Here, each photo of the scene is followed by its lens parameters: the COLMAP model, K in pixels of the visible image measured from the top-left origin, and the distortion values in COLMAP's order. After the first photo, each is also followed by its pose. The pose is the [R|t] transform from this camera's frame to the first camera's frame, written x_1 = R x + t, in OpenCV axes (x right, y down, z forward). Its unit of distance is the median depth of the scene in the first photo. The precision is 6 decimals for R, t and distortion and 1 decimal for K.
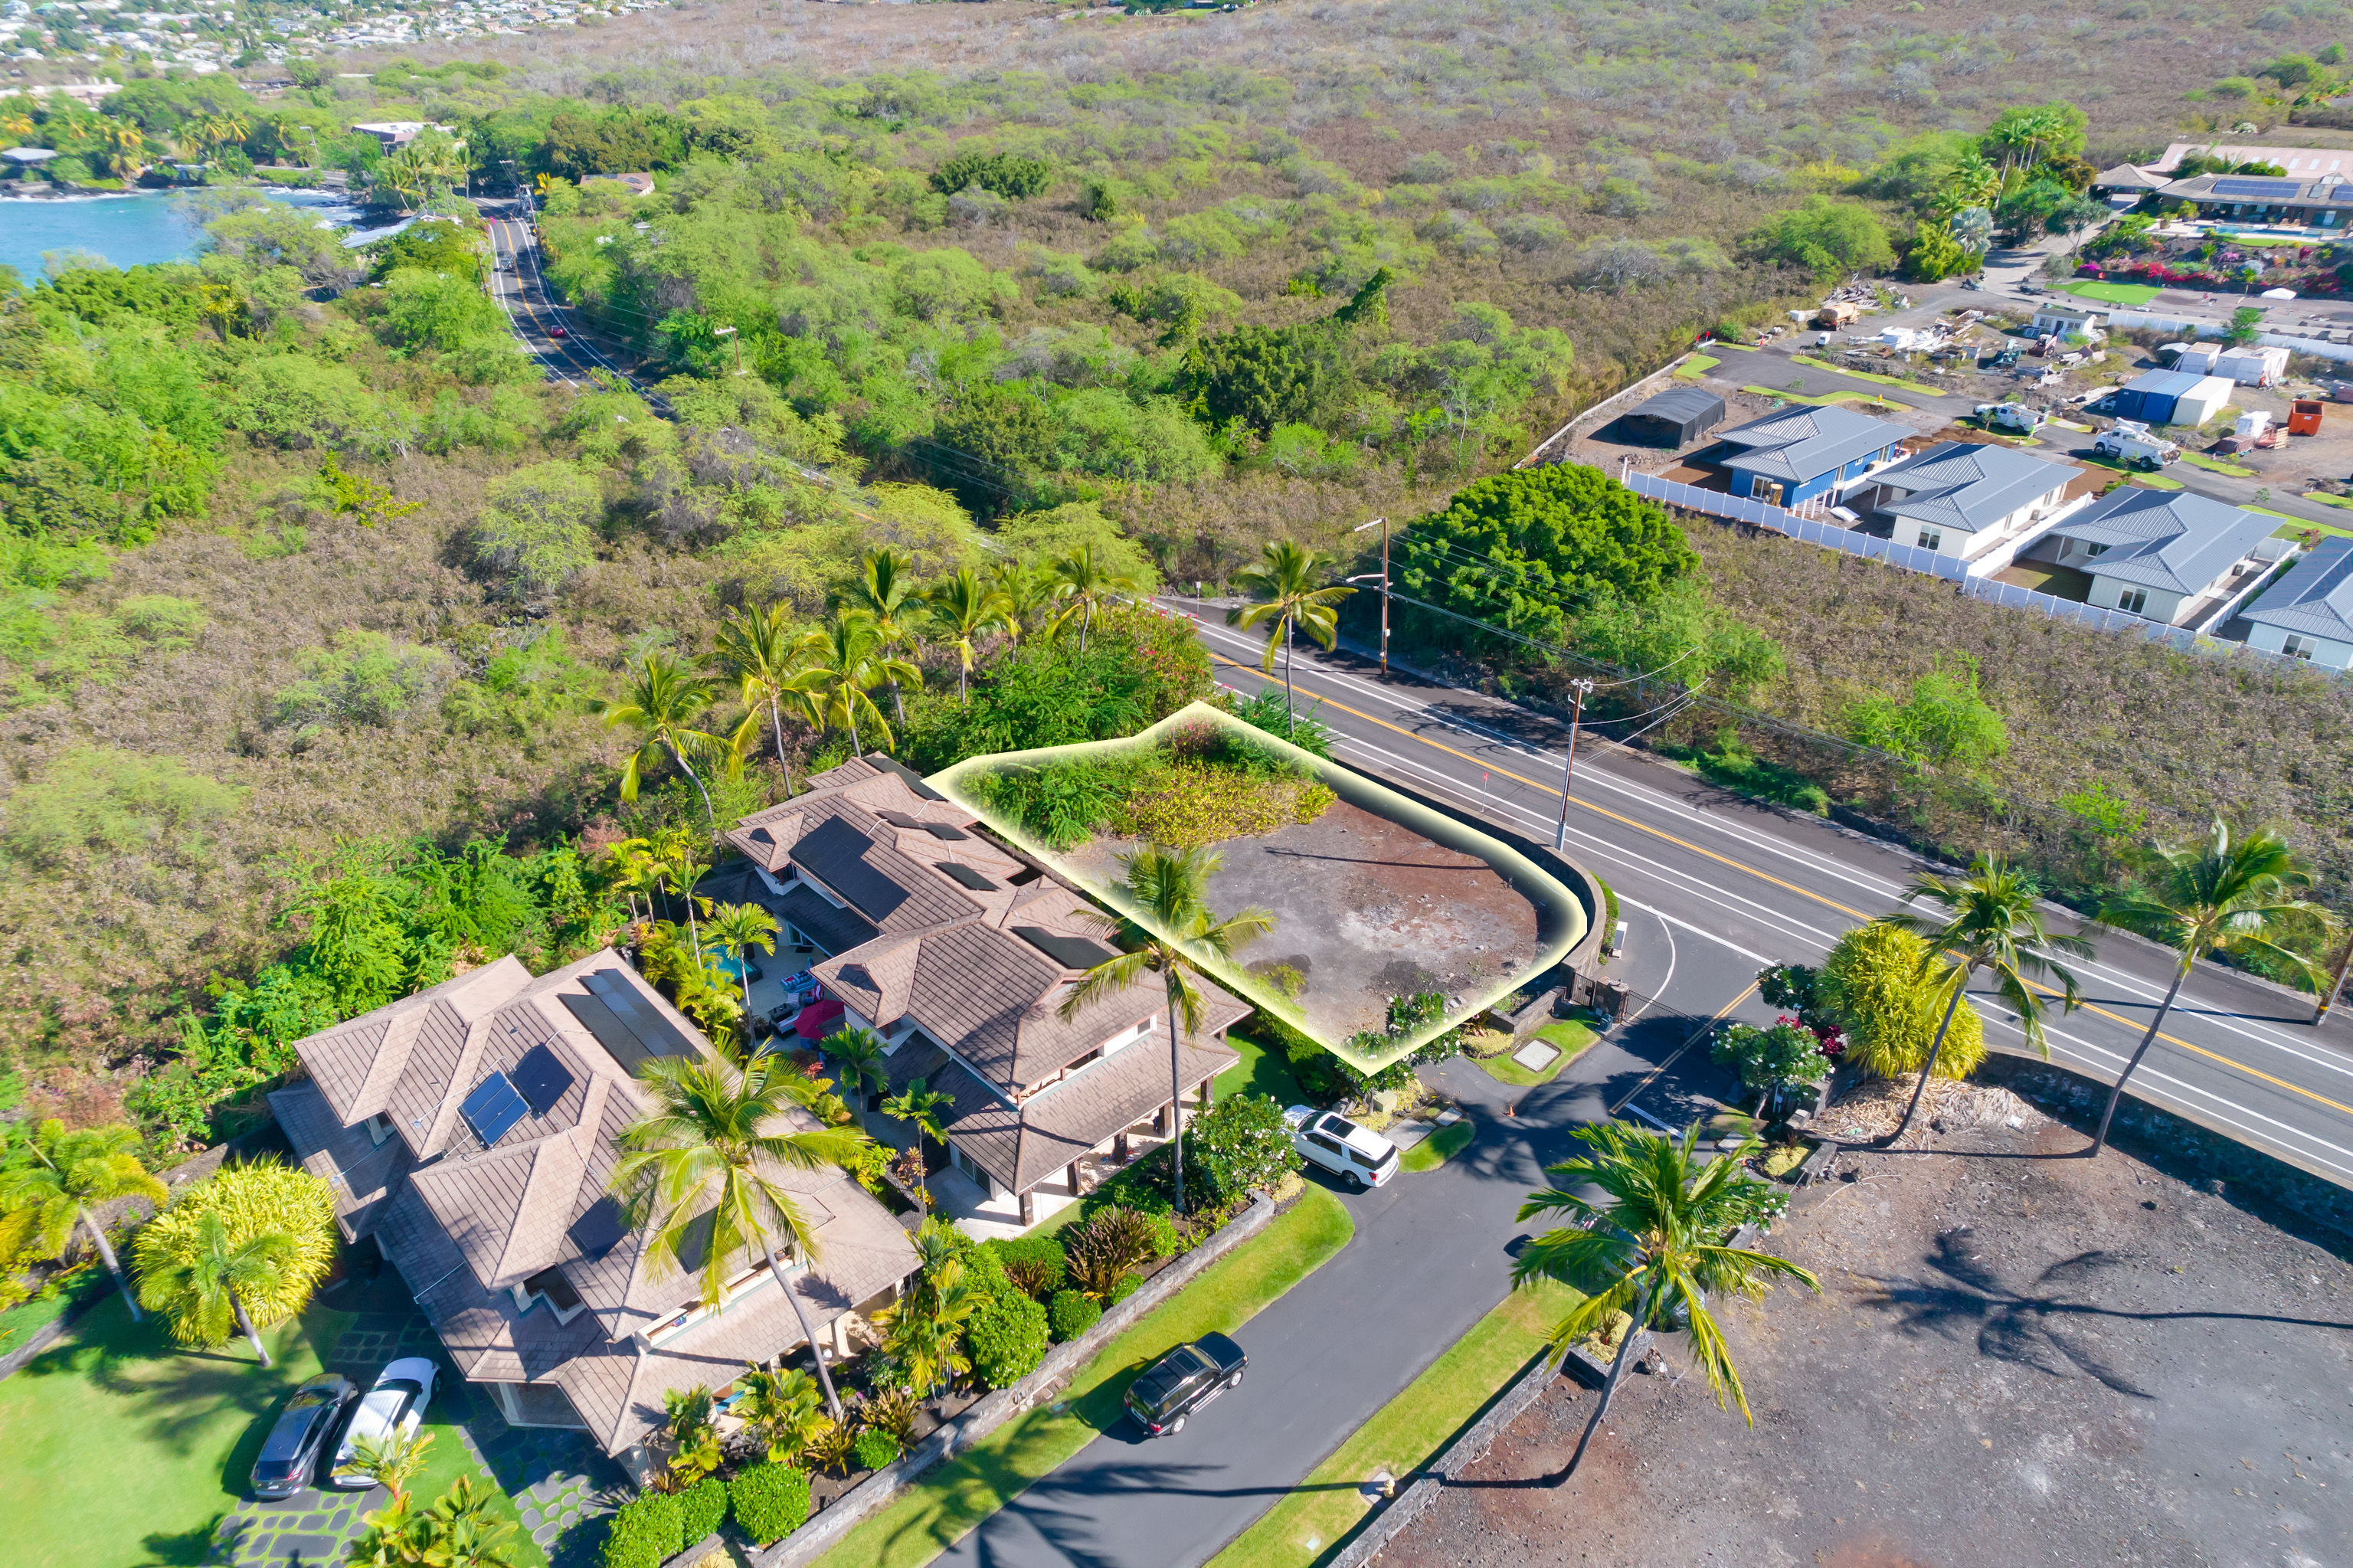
lens RADIAL K [[1499.0, 0, 1182.1], [0, 1499.0, 801.0], [0, 0, 1]] dist [-0.065114, 0.056292]
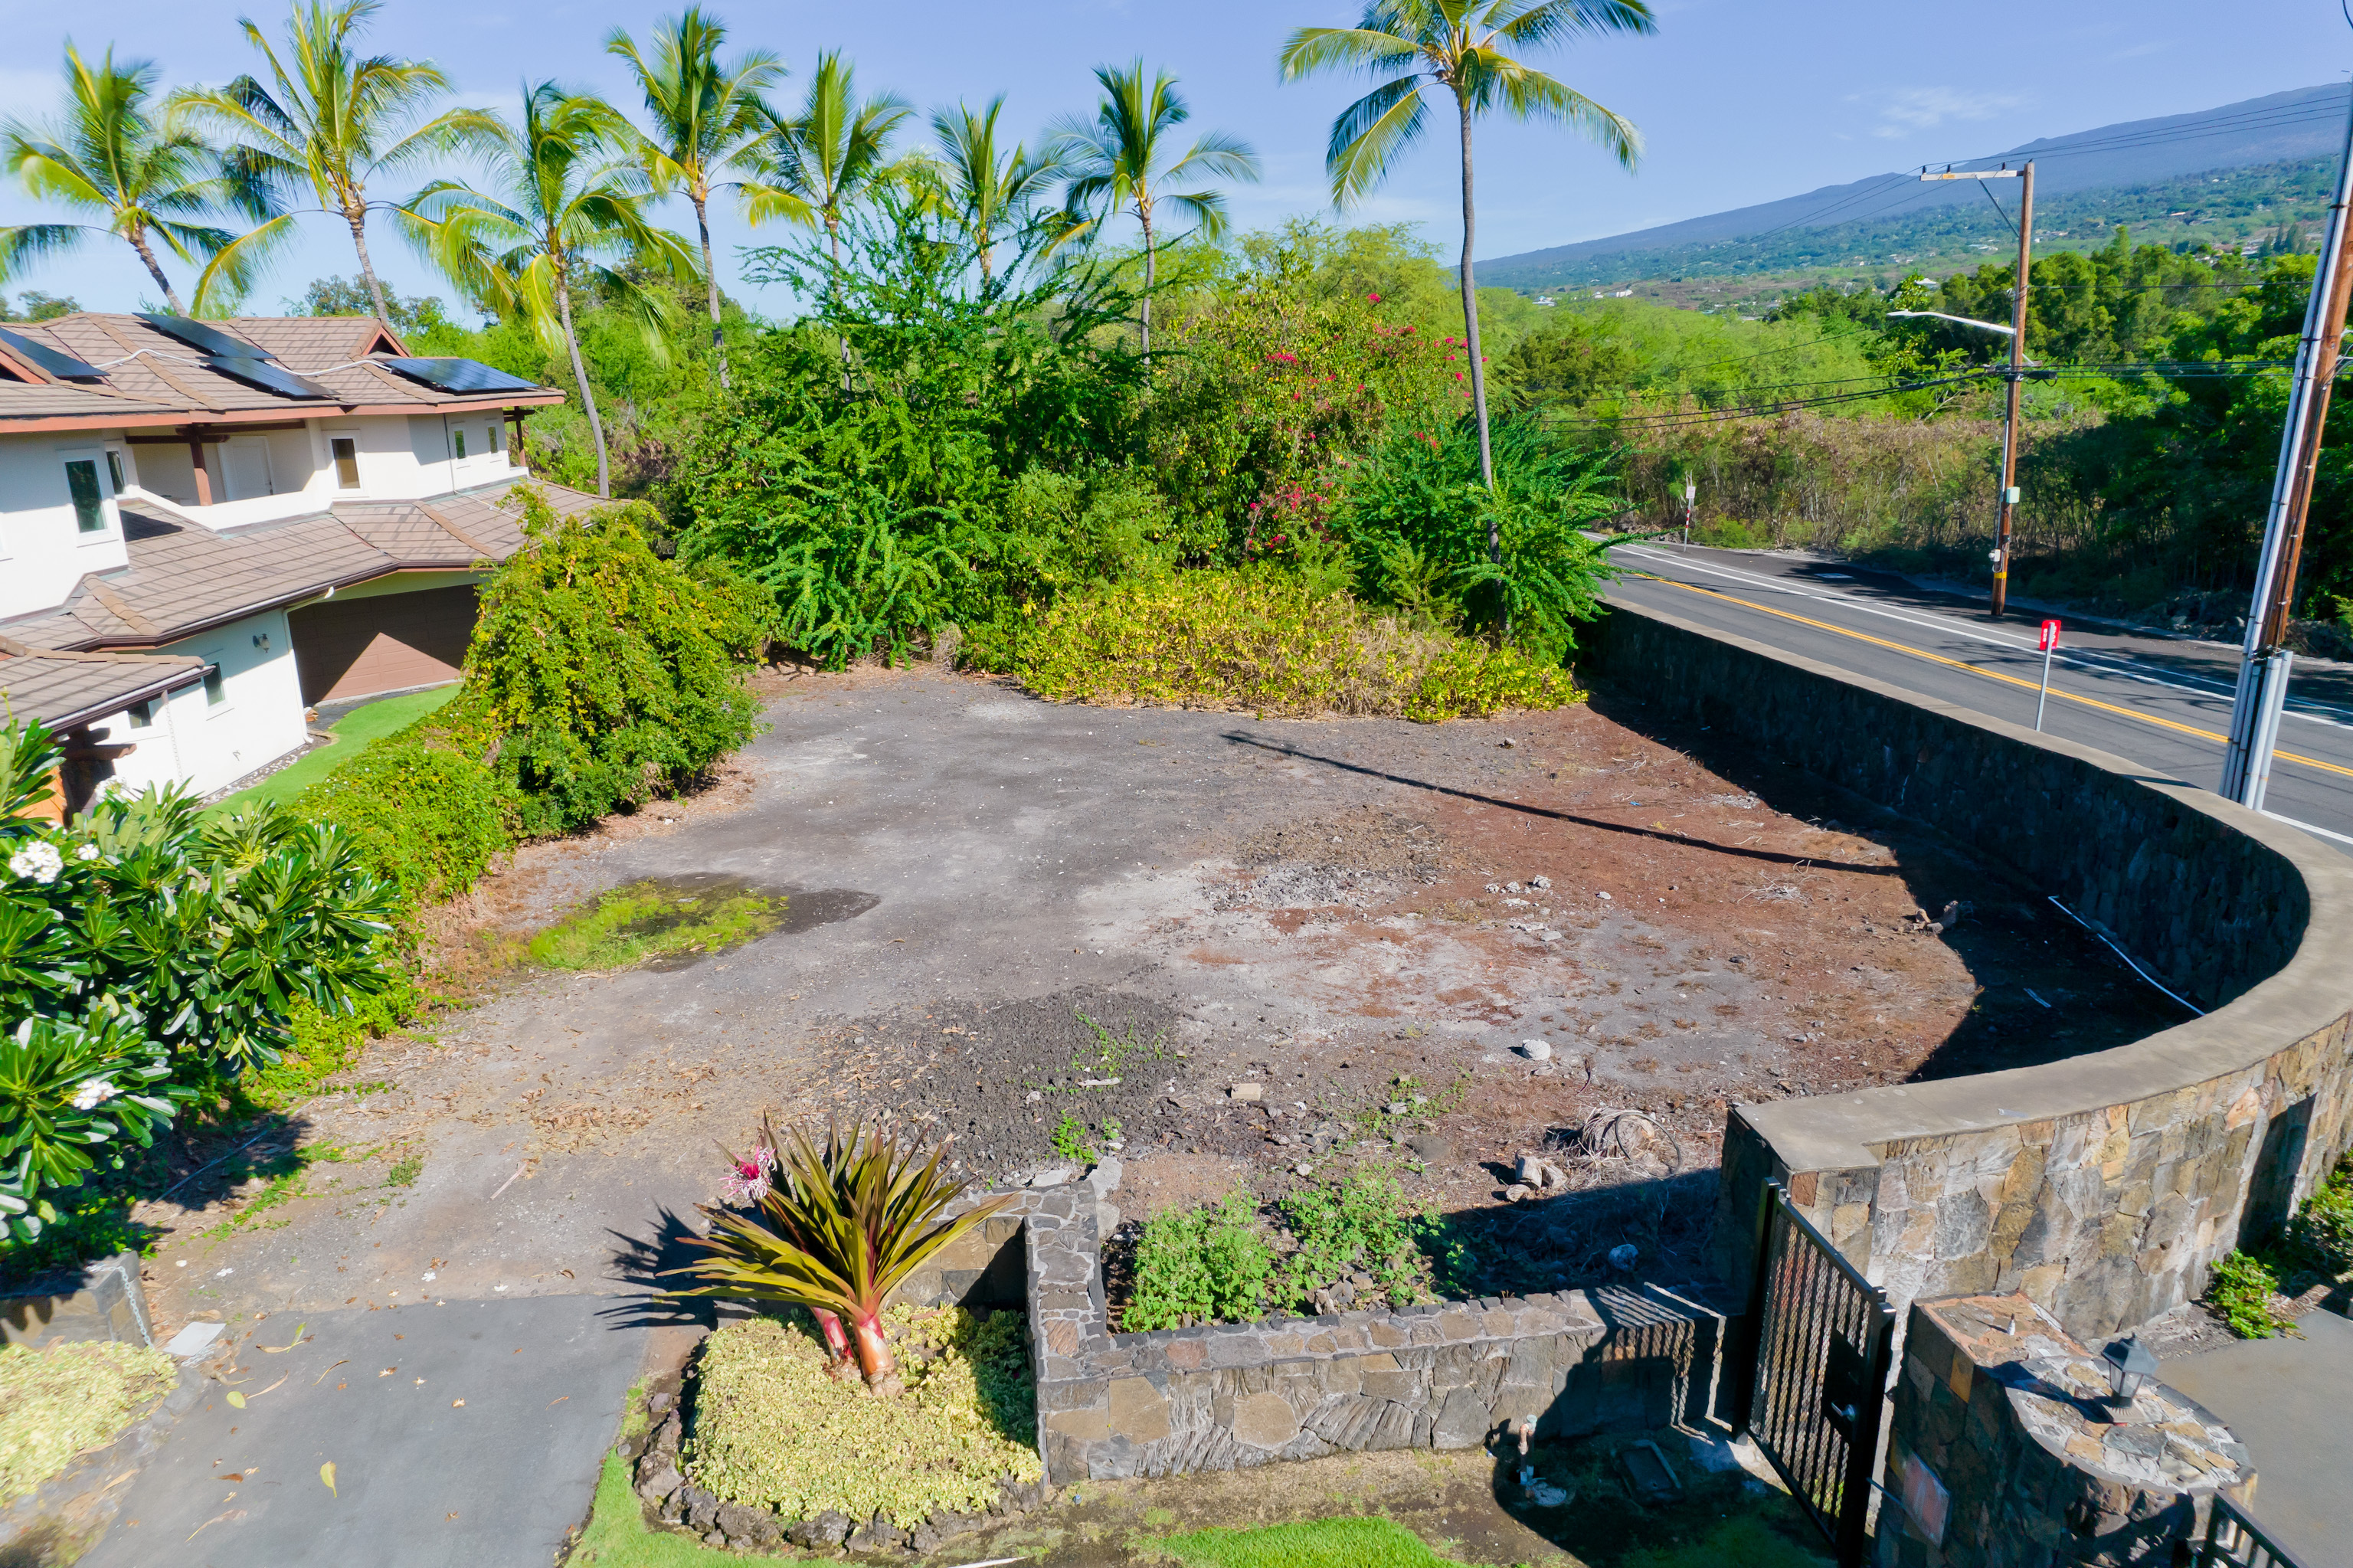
lens RADIAL K [[1499.0, 0, 1172.2], [0, 1499.0, 781.8], [0, 0, 1]] dist [-0.065114, 0.056292]
pose [[0.797285, 0.148362, -0.585086, 0.215021], [-0.284391, 0.947322, -0.147319, 0.085043], [0.532408, 0.283848, 0.797478, 0.644680]]
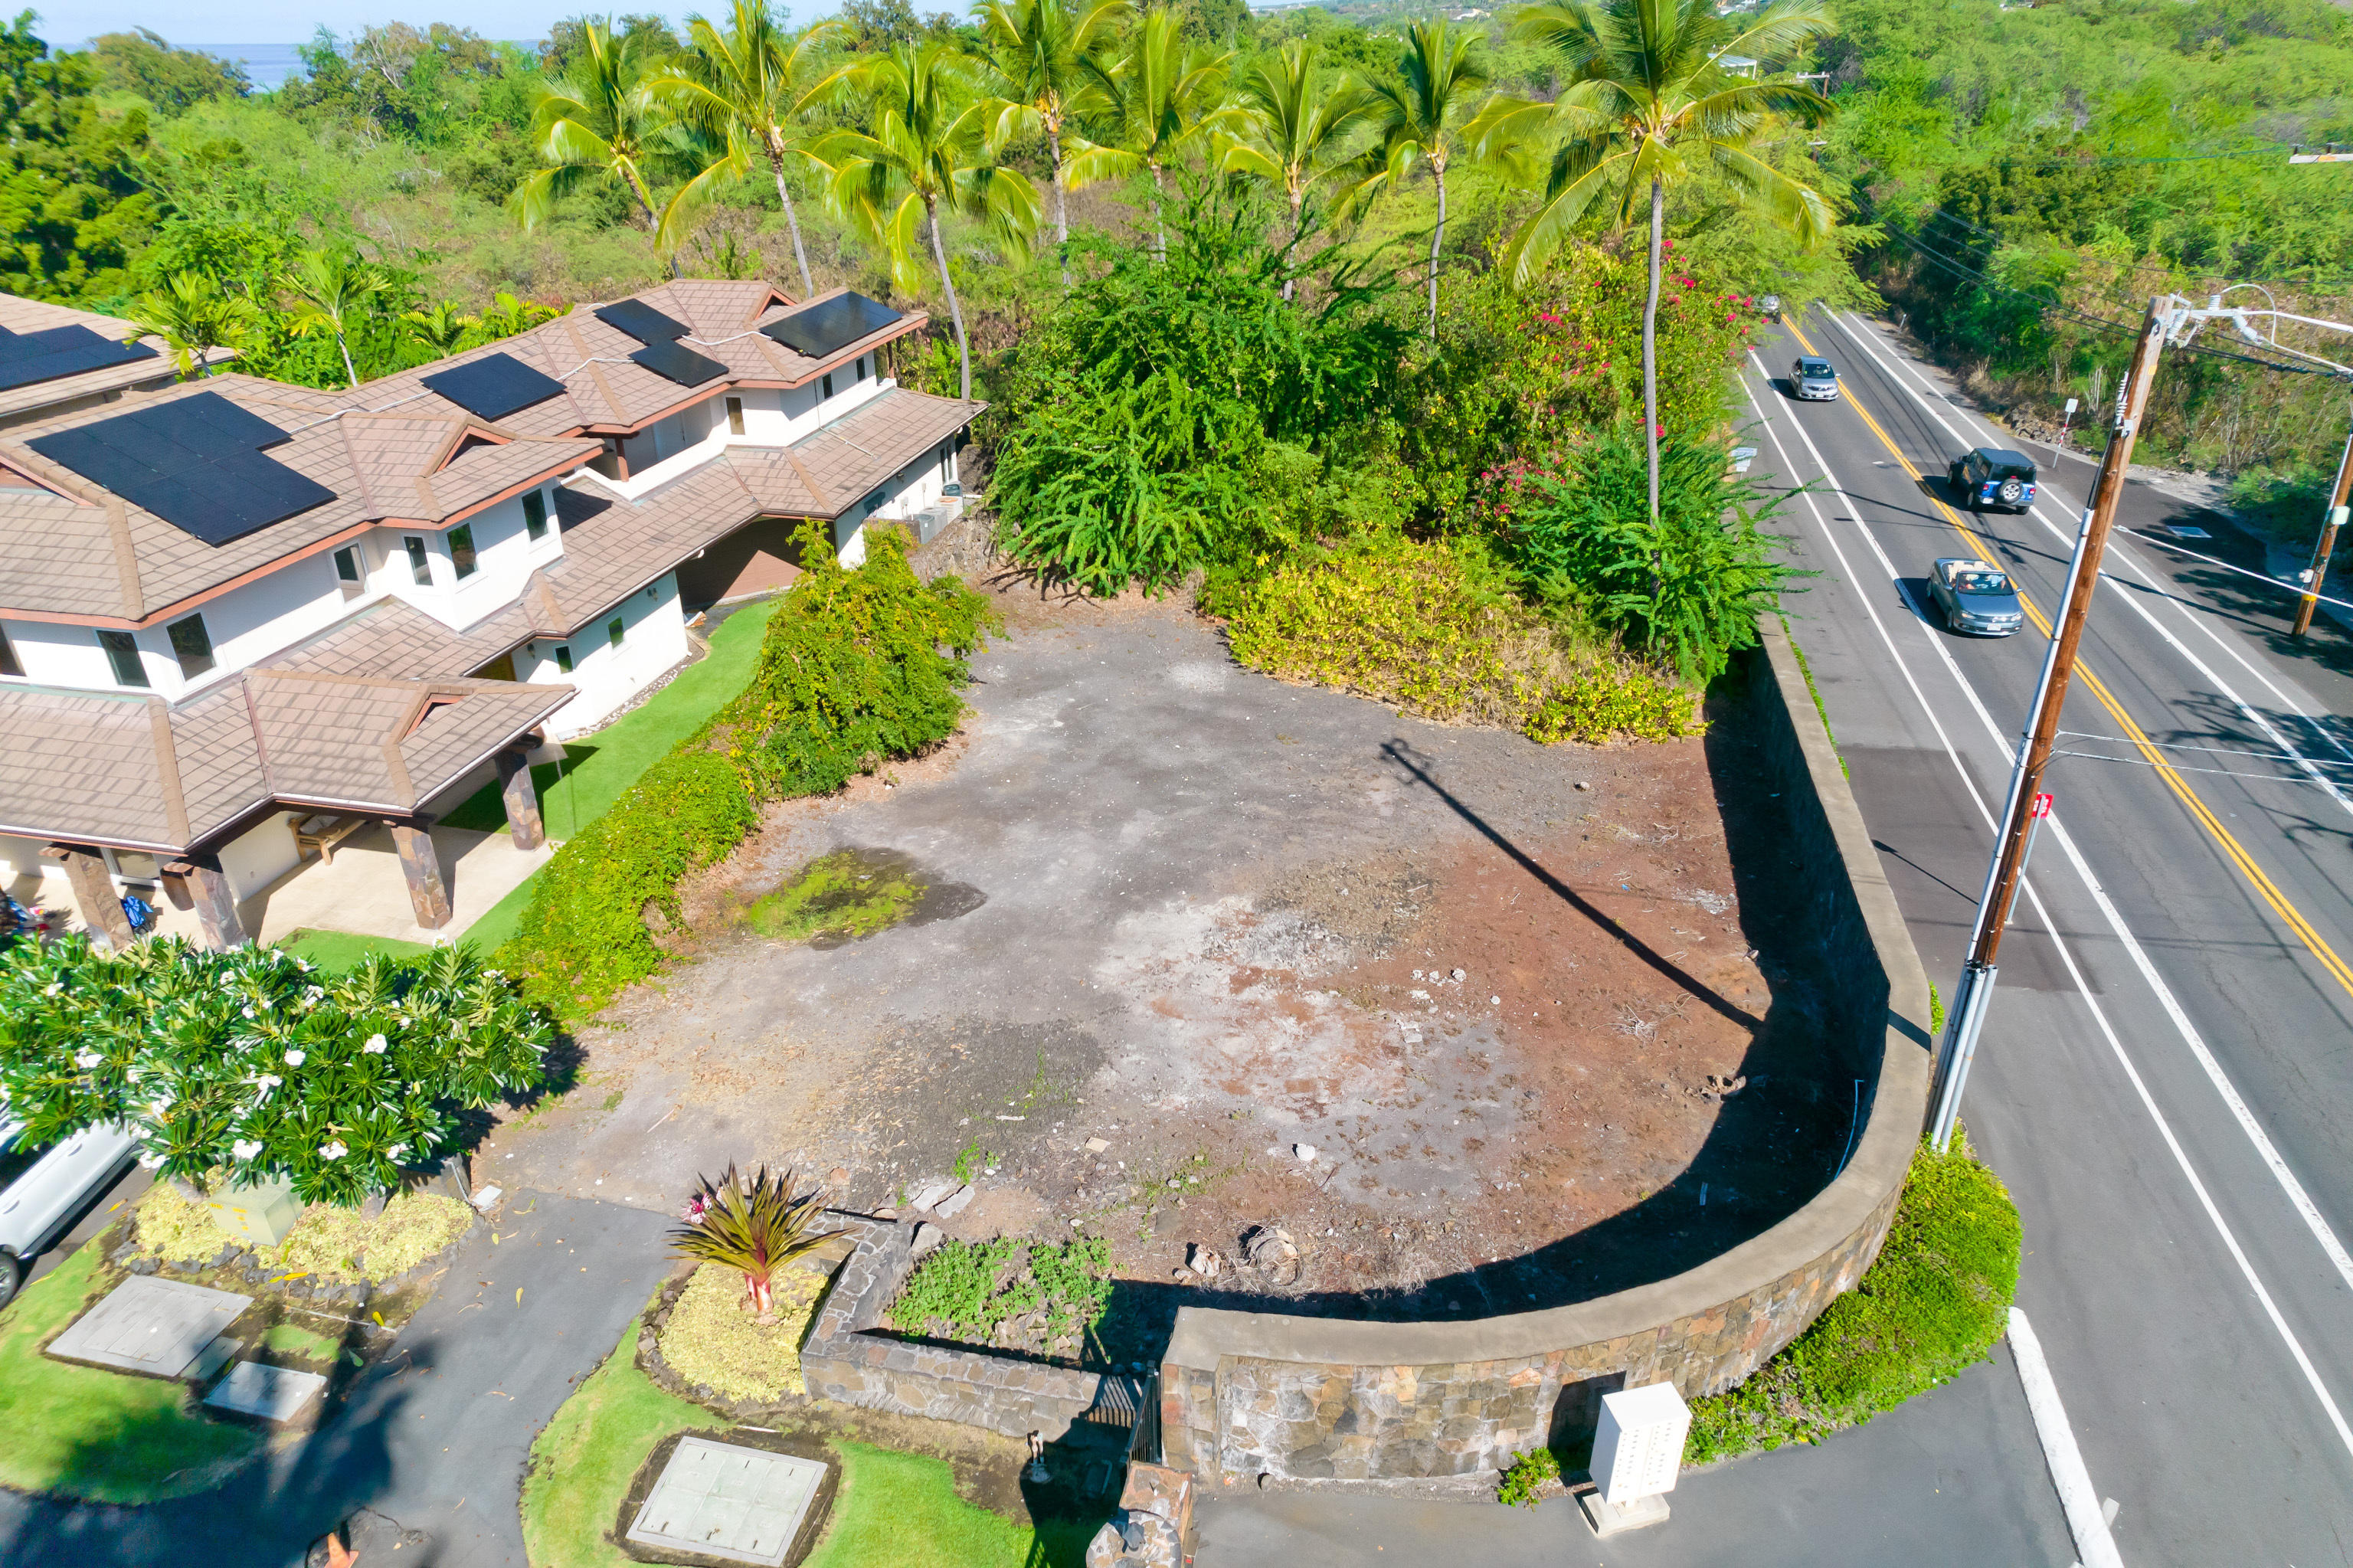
lens RADIAL K [[1499.0, 0, 1175.2], [0, 1499.0, 799.5], [0, 0, 1]] dist [-0.065114, 0.056292]
pose [[0.552108, 0.377537, -0.743399, 0.292592], [-0.395193, 0.903587, 0.165387, 0.002317], [0.734166, 0.202474, 0.648077, 0.627077]]
